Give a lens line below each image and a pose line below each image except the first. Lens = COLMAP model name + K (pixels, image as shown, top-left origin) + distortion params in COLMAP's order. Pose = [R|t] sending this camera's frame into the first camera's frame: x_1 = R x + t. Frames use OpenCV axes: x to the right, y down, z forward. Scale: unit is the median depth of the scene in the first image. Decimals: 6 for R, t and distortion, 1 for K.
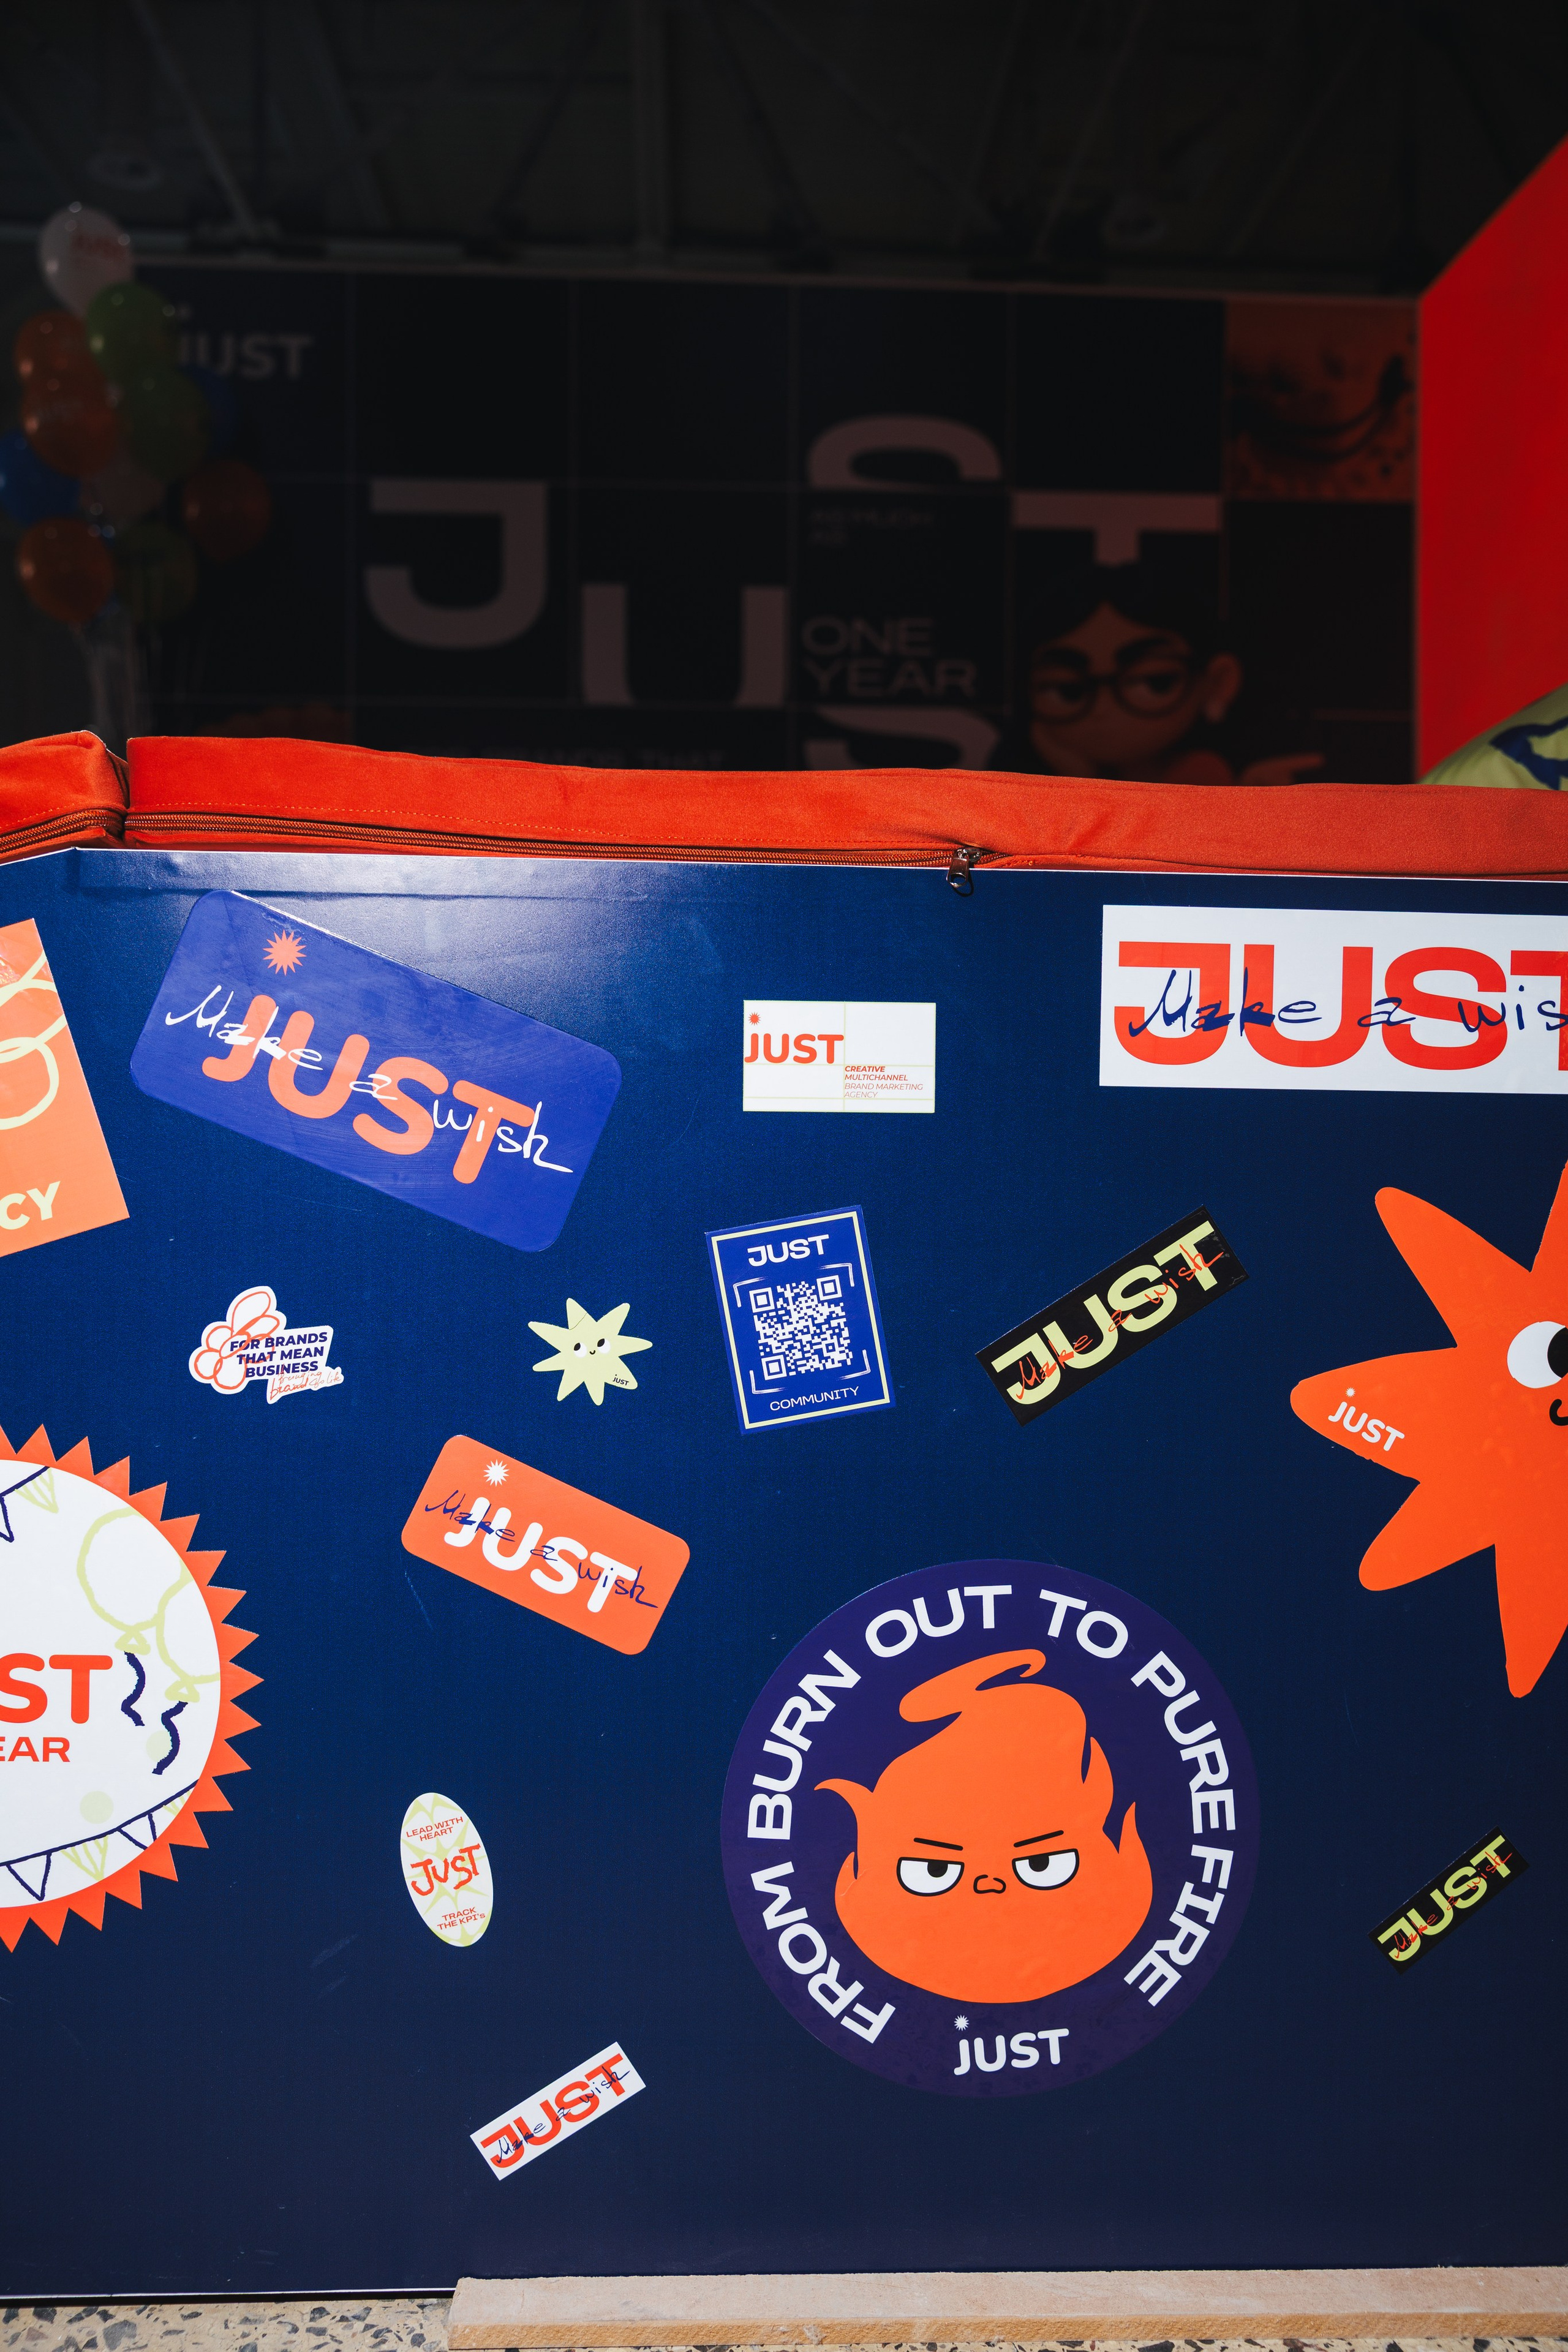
lens RADIAL K [[1958.3, 0, 779.5], [0, 1958.3, 1181.7], [0, 0, 1]] dist [-0.014623, 0.016927]
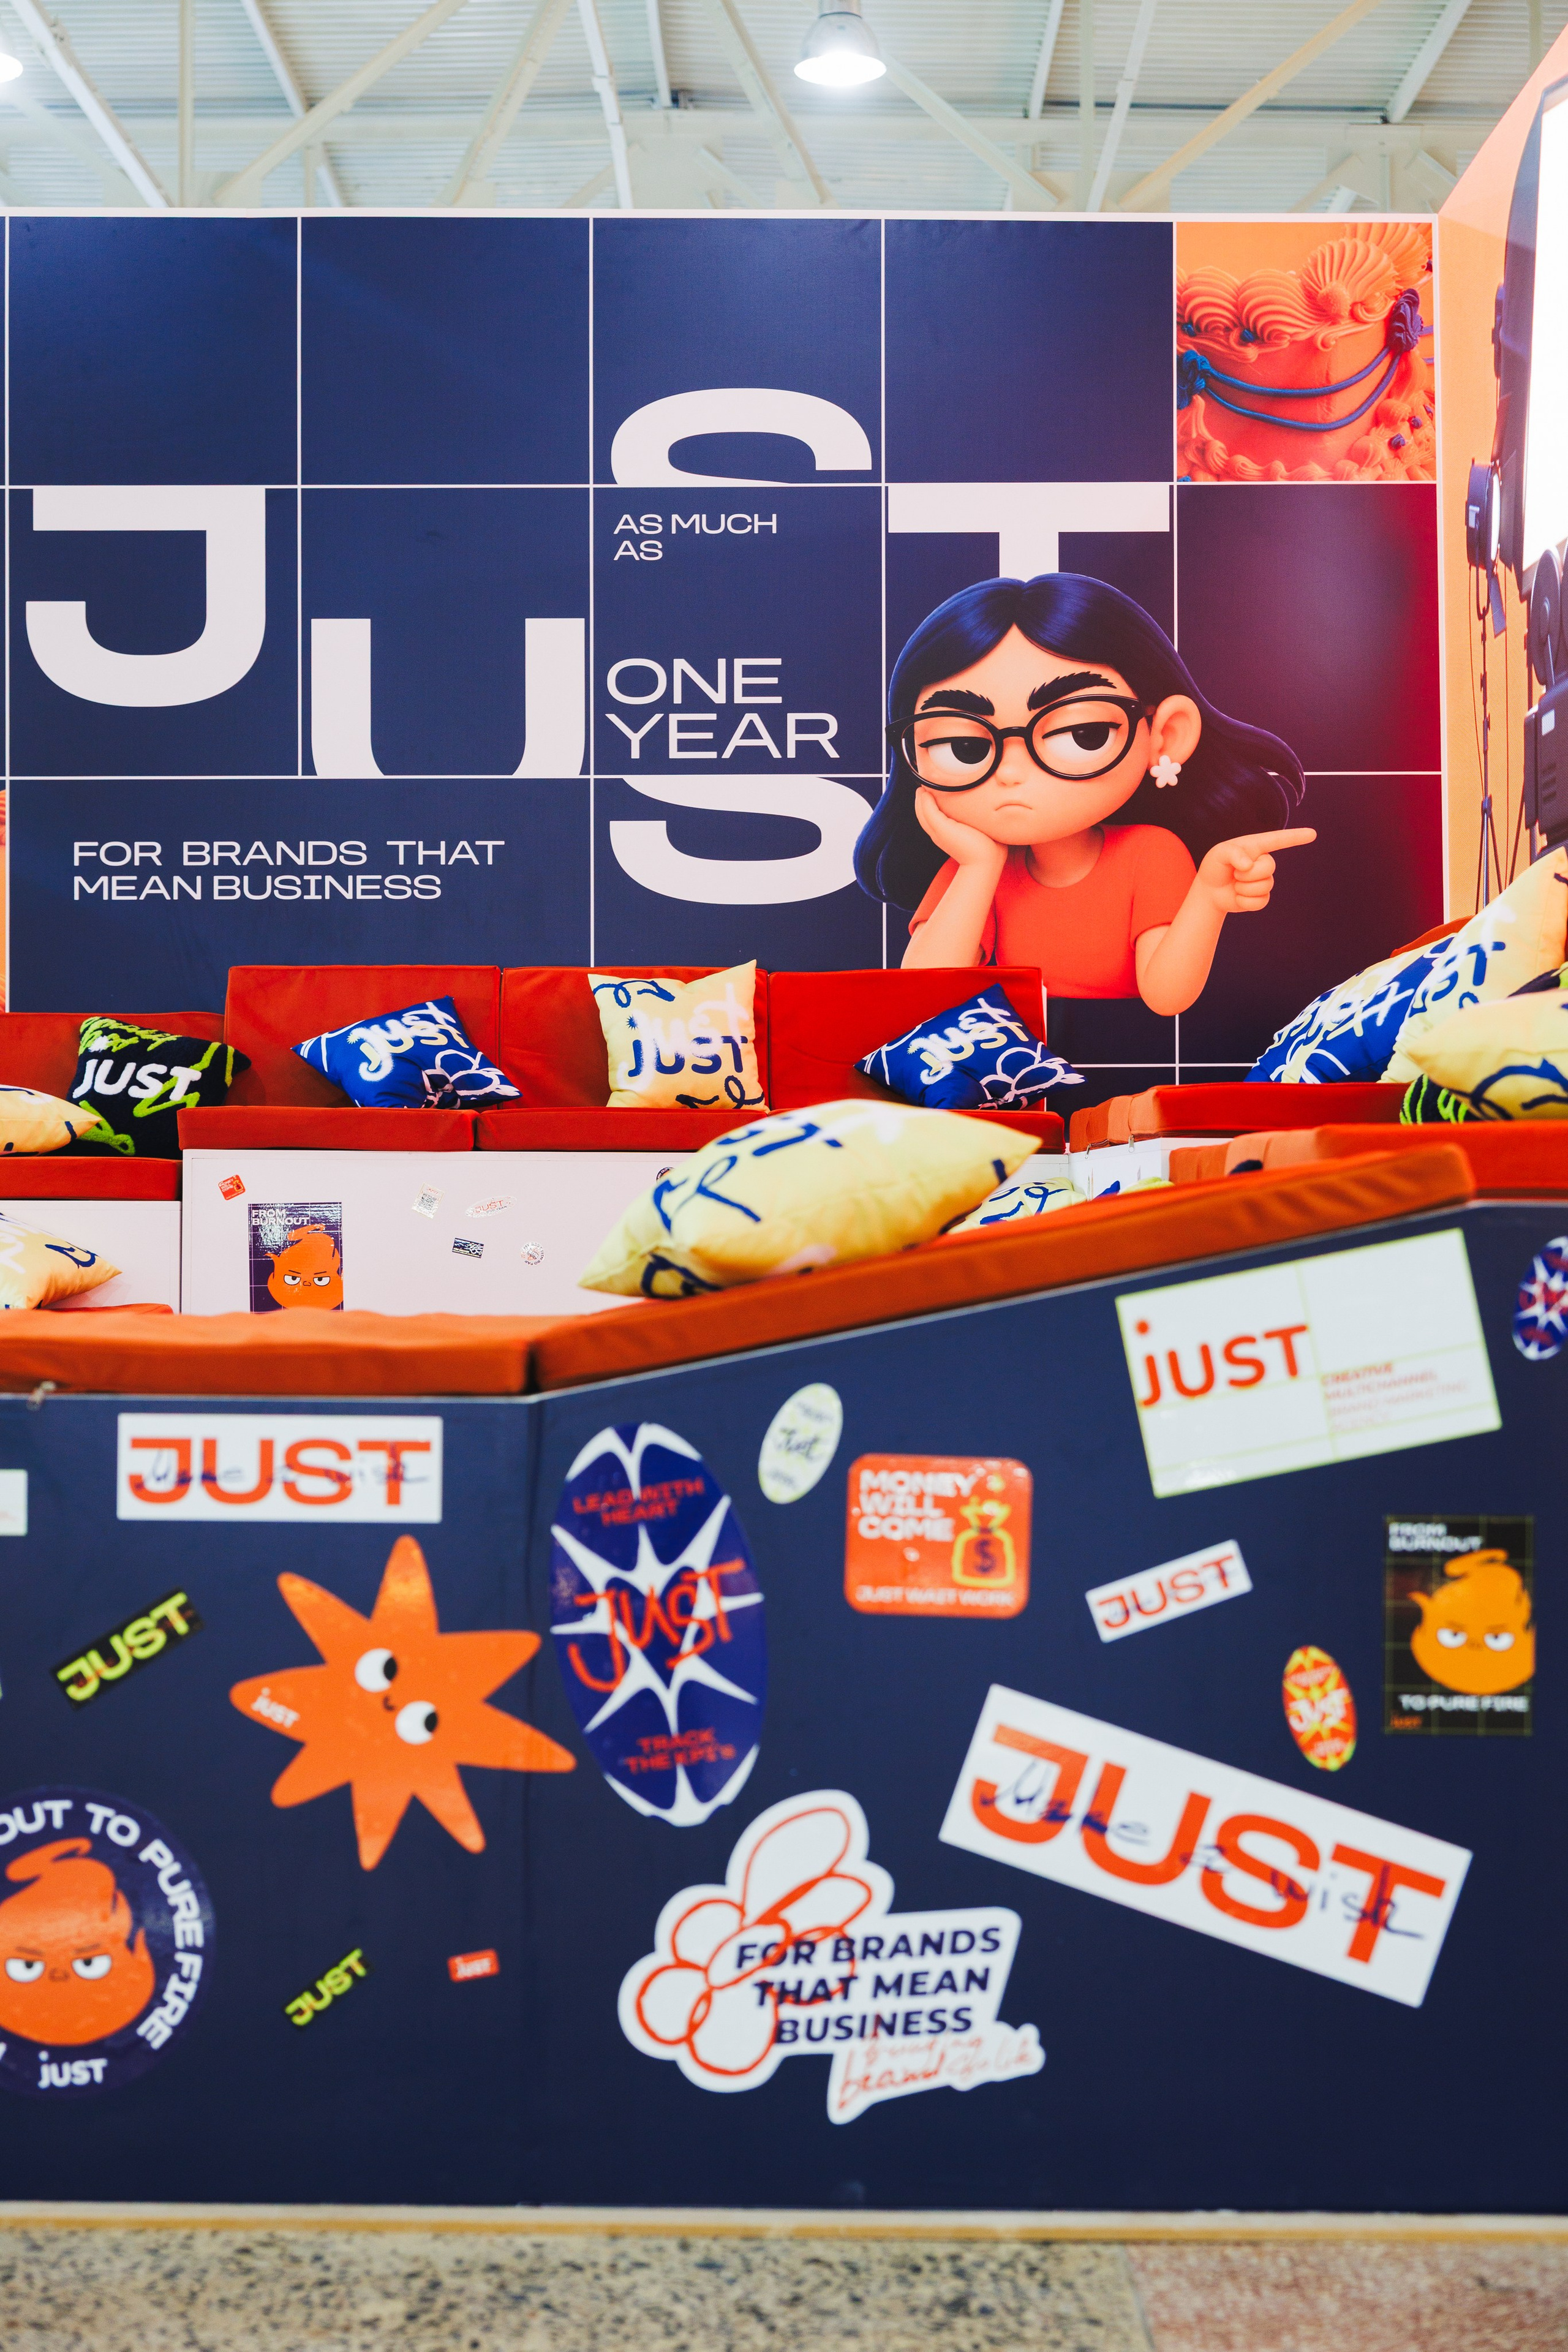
lens RADIAL K [[3520.5, 0, 765.6], [0, 3520.5, 1183.7], [0, 0, 1]] dist [0.020015, 0.000000]
pose [[0.998572, -0.007533, -0.052891, 0.913894], [0.005502, 0.999246, -0.038442, -0.223994], [0.053141, 0.038096, 0.997860, -2.149013]]
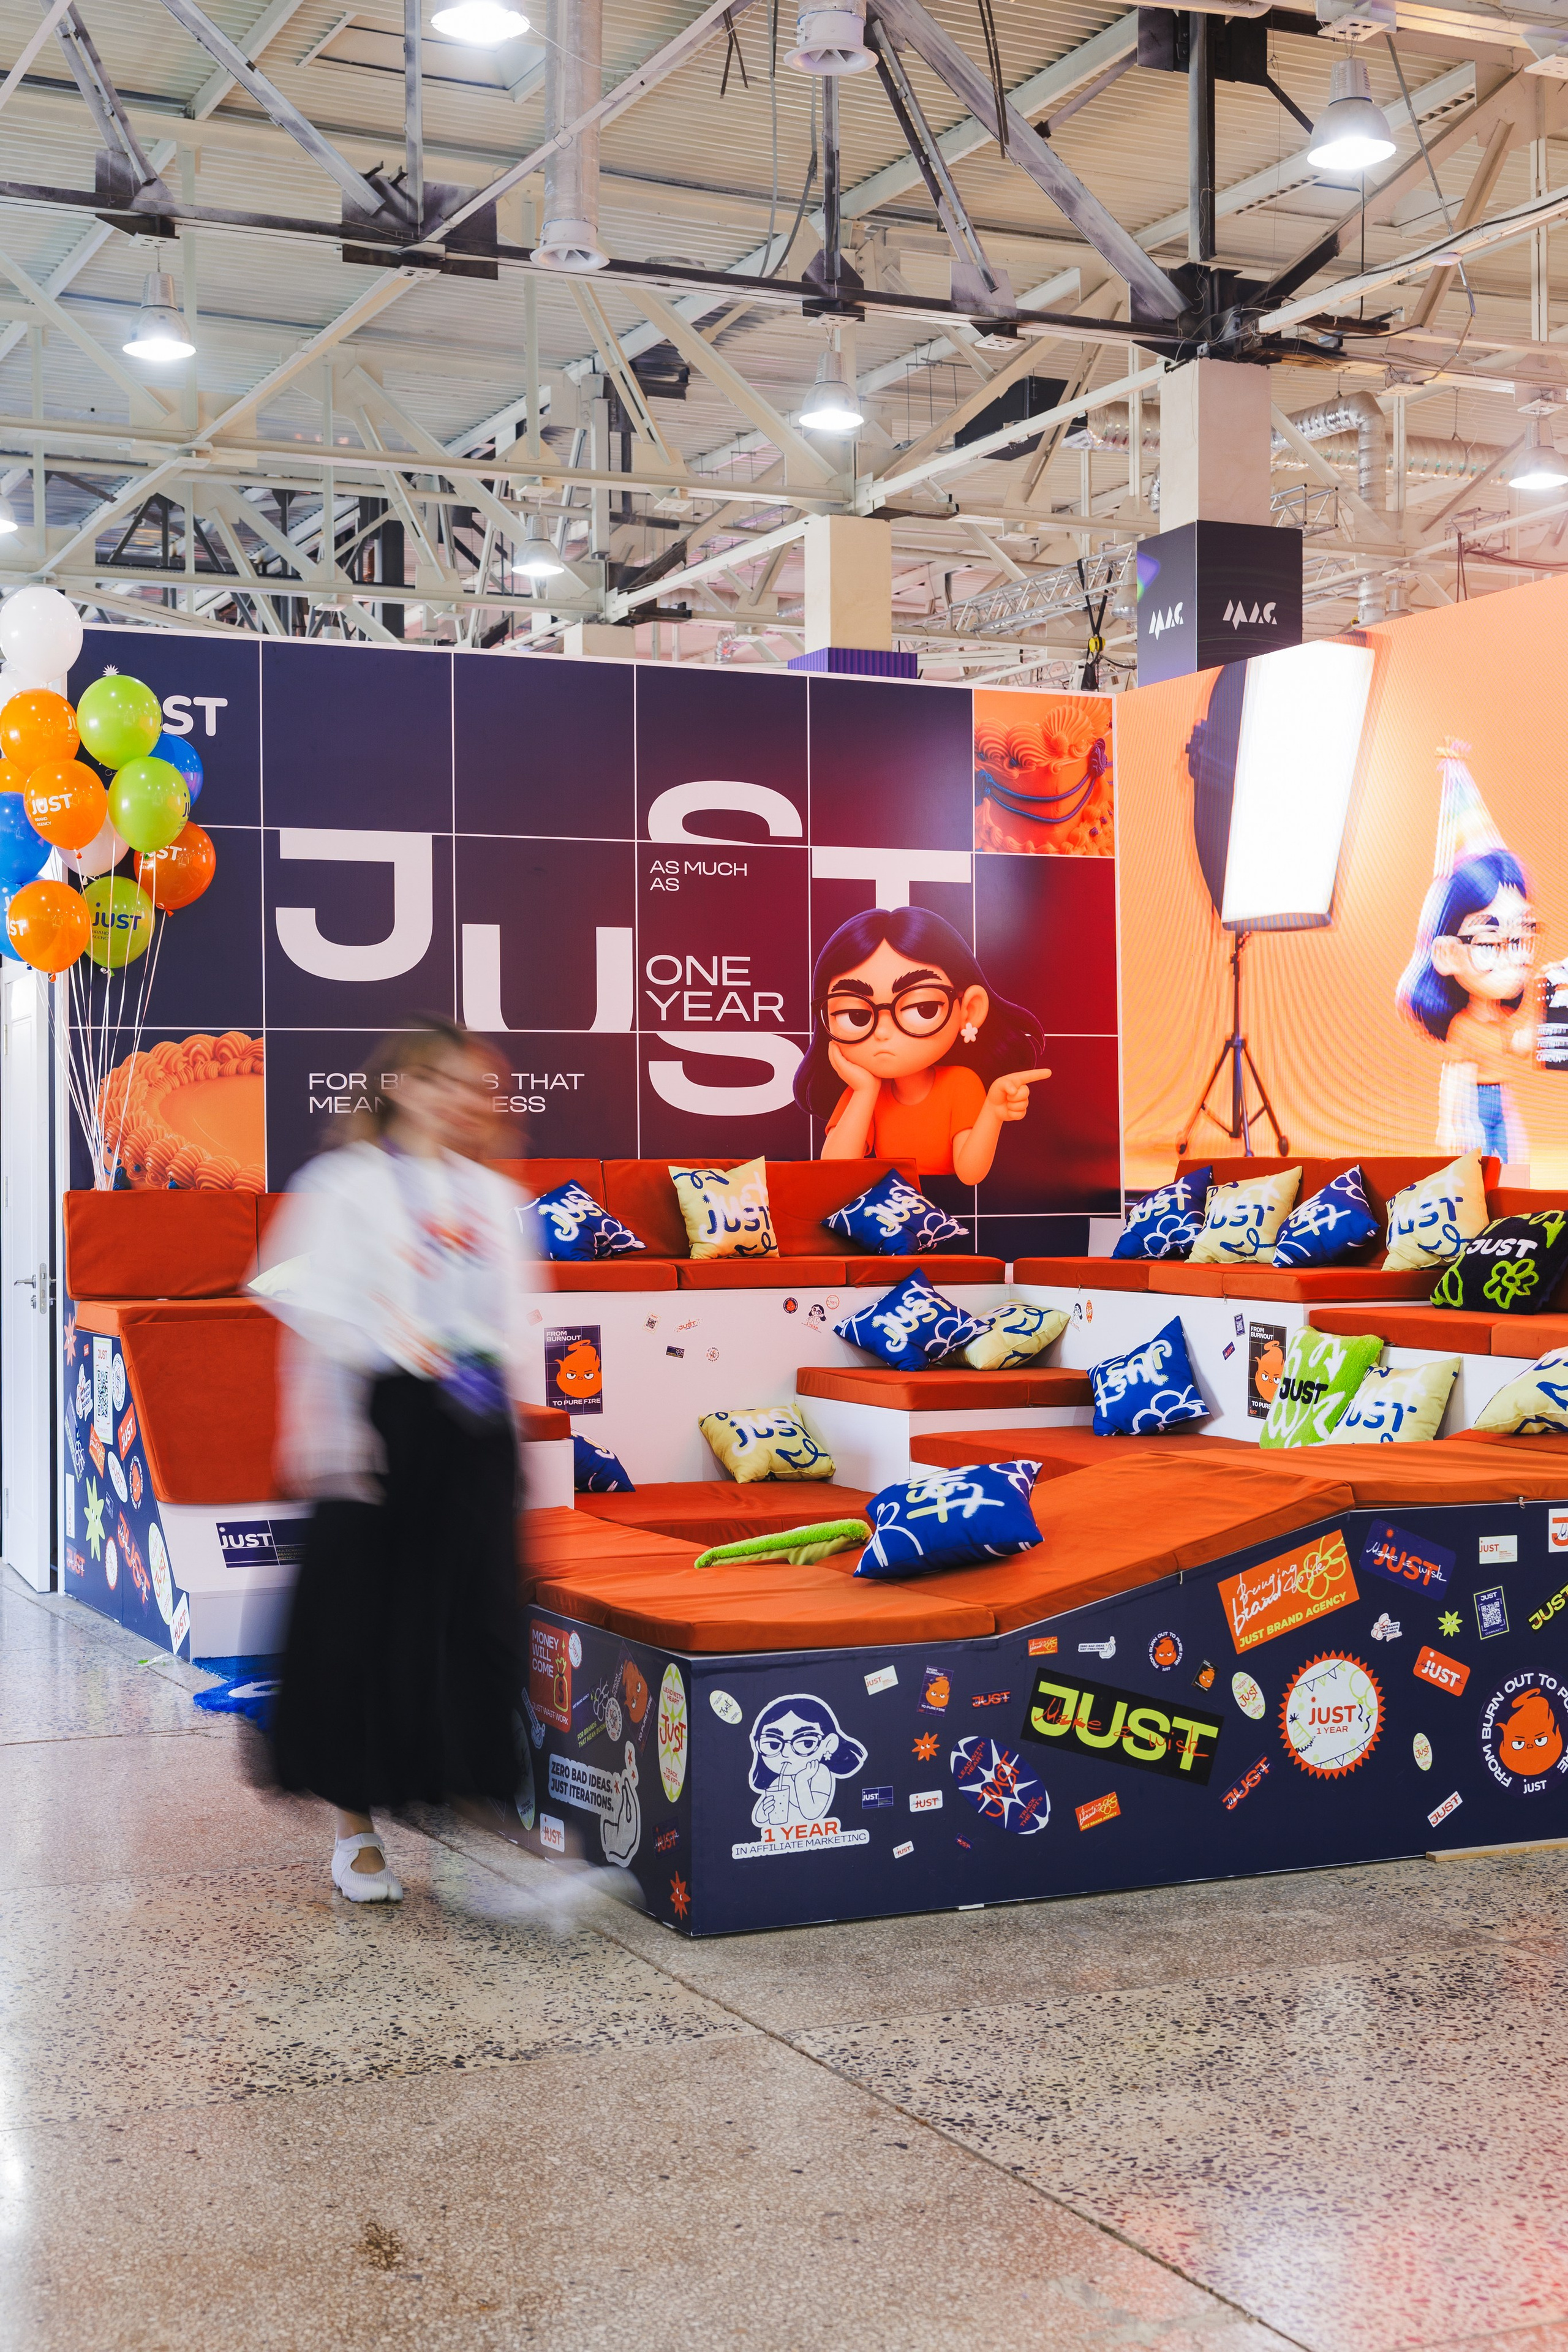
lens RADIAL K [[3119.7, 0, 744.0], [0, 3119.7, 1226.9], [0, 0, 1]] dist [0.011360, 0.000000]
pose [[0.931664, -0.021297, 0.362697, -3.839455], [0.025284, 0.999661, -0.006249, -0.744438], [-0.362440, 0.014992, 0.931886, -4.600917]]
